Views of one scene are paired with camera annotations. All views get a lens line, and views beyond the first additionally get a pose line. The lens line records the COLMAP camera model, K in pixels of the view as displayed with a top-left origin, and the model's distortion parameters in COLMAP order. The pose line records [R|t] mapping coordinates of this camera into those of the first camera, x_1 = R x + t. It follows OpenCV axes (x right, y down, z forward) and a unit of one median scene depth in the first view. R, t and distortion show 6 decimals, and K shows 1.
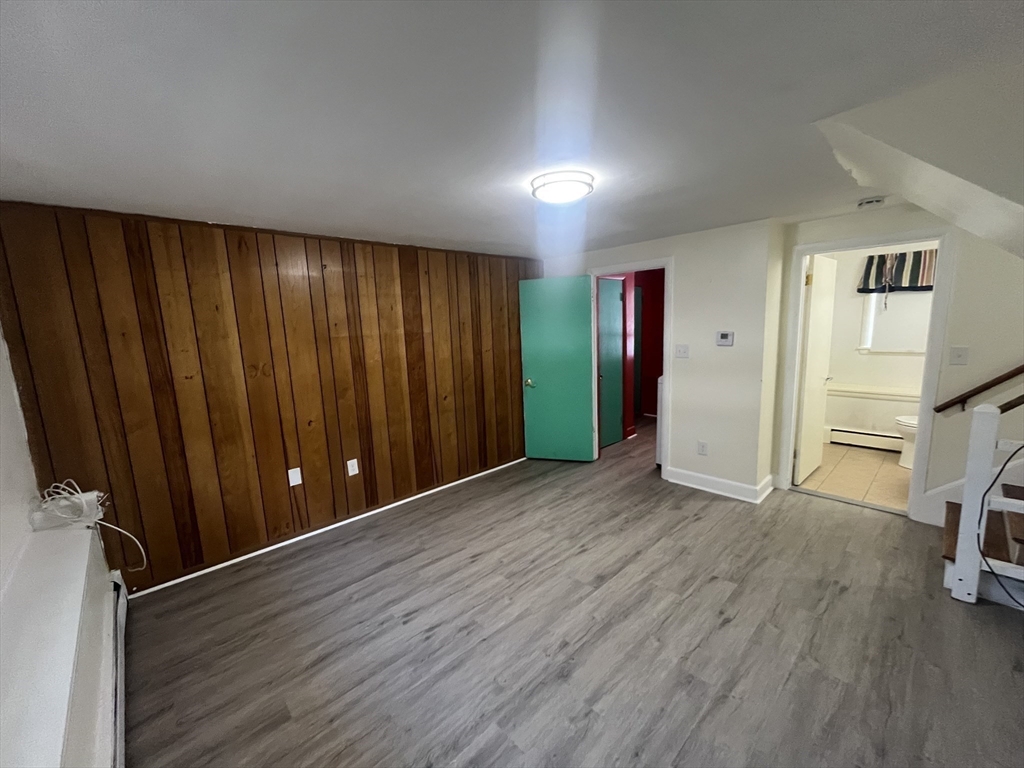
lens RADIAL K [[412.5, 0, 510.4], [0, 412.5, 386.0], [0, 0, 1]] dist [-0.002923, -0.000421]
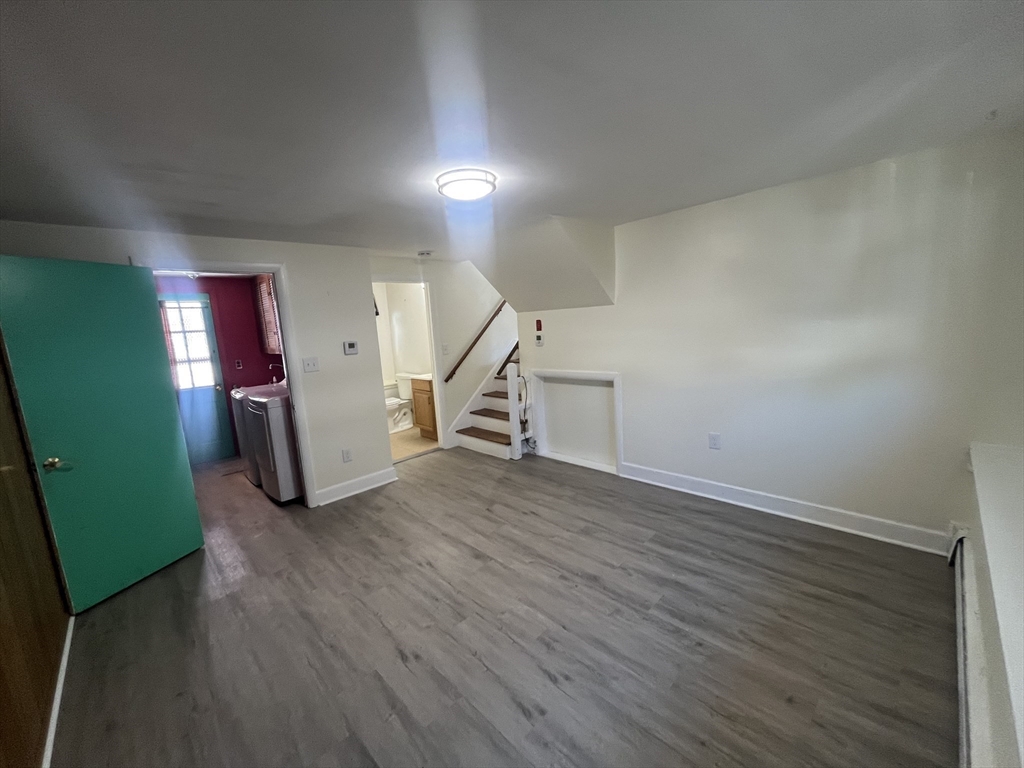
lens RADIAL K [[412.5, 0, 510.4], [0, 412.5, 386.0], [0, 0, 1]] dist [-0.002923, -0.000421]
pose [[-0.008572, -0.113139, 0.993542, -0.859900], [0.215441, 0.970036, 0.112321, -0.070705], [-0.976479, 0.215013, 0.016059, 0.870731]]
